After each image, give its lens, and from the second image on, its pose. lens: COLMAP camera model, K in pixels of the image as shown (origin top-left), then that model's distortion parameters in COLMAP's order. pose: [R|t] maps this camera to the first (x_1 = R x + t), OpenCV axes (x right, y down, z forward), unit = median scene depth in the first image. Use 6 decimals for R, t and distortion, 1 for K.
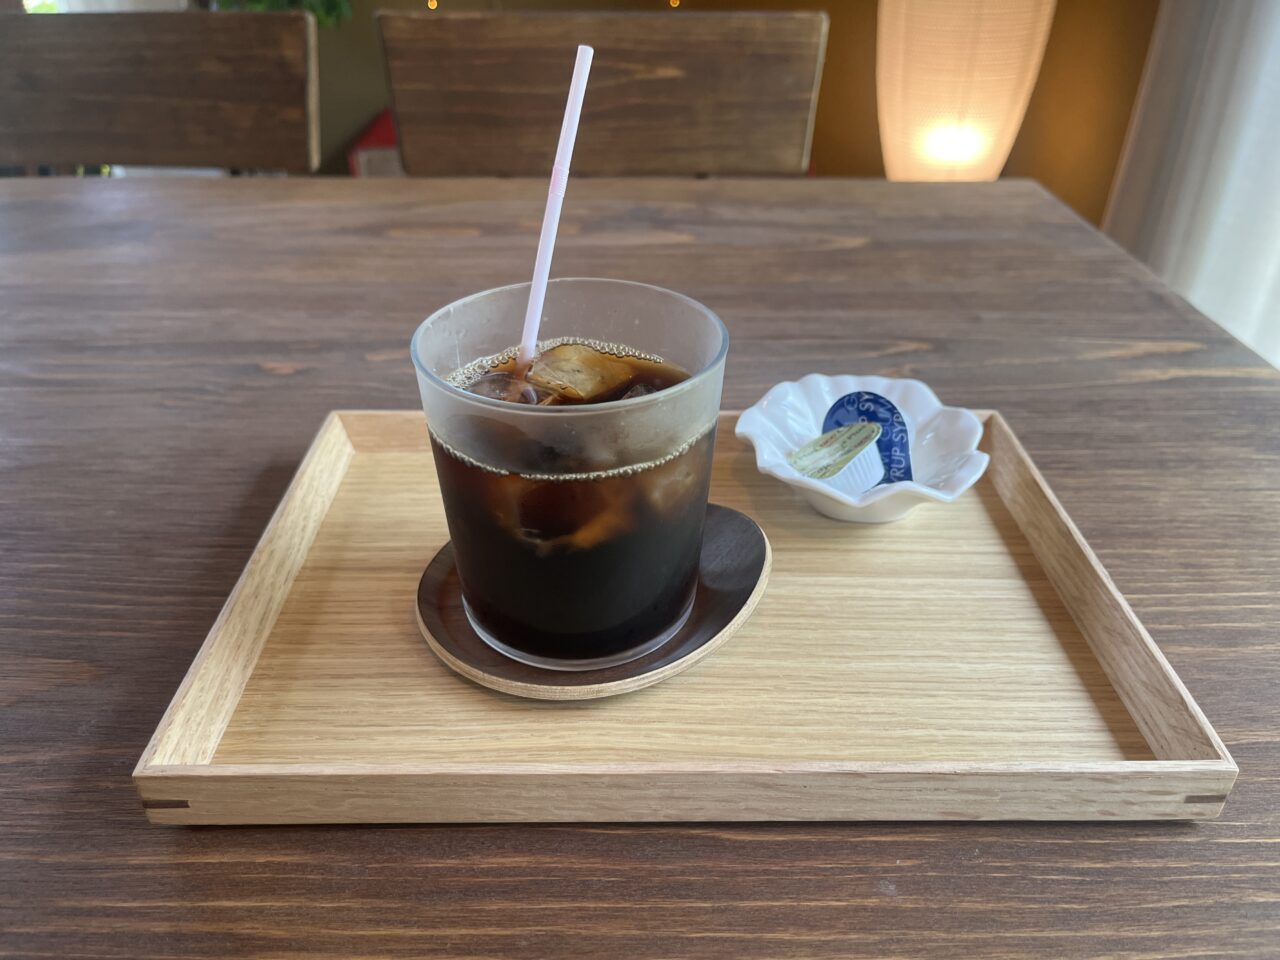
lens RADIAL K [[1019.8, 0, 658.7], [0, 1019.8, 486.4], [0, 0, 1]] dist [0.014772, -0.044952]
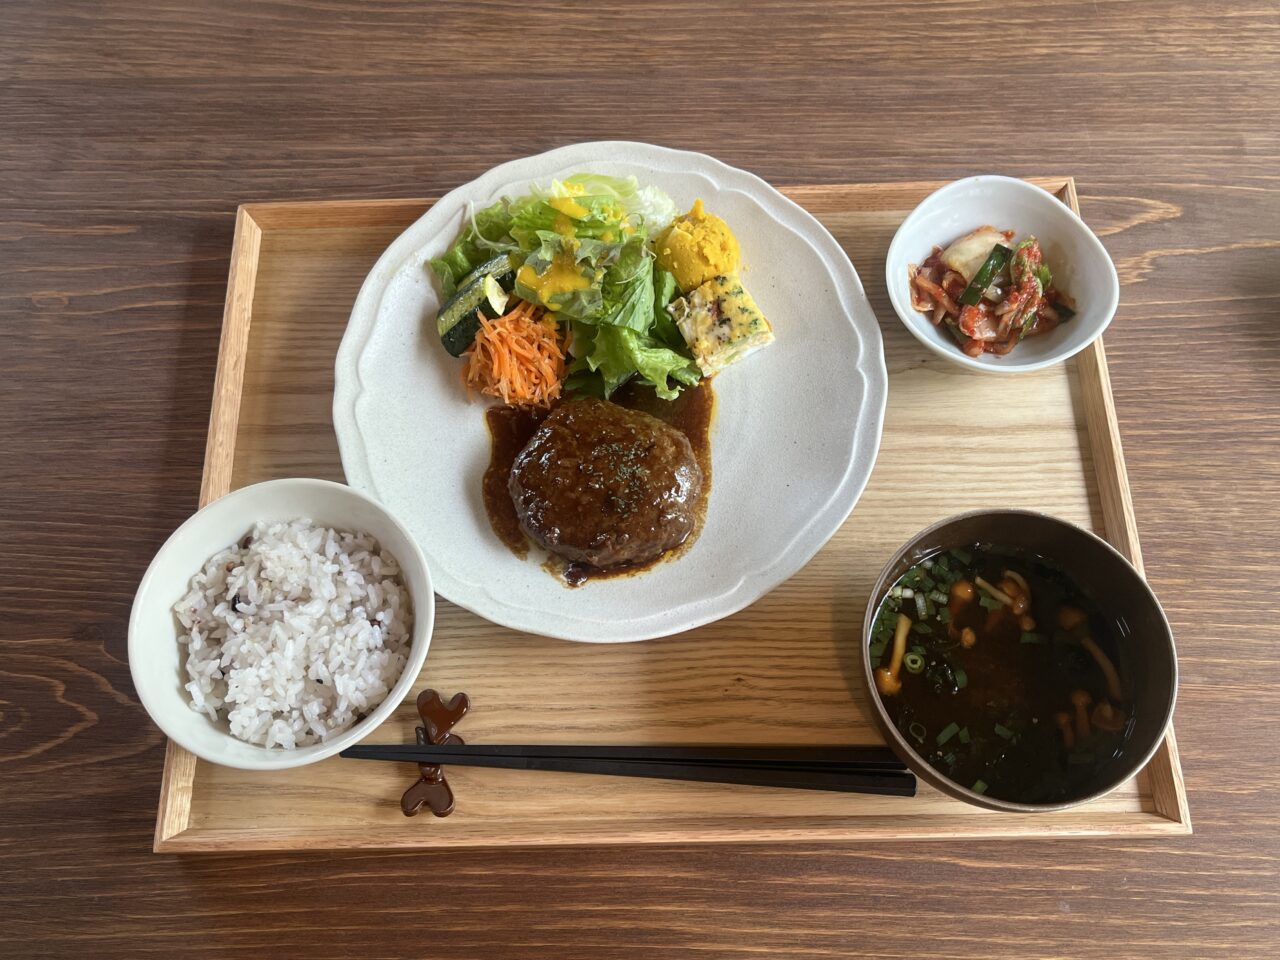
lens RADIAL K [[1207.8, 0, 638.8], [0, 1207.8, 490.1], [0, 0, 1]] dist [-0.000840, 0.000000]
pose [[0.998779, 0.016090, -0.046699, -0.356723], [0.016182, 0.786688, 0.617139, -1.269973], [0.046667, -0.617141, 0.785467, -0.121161]]
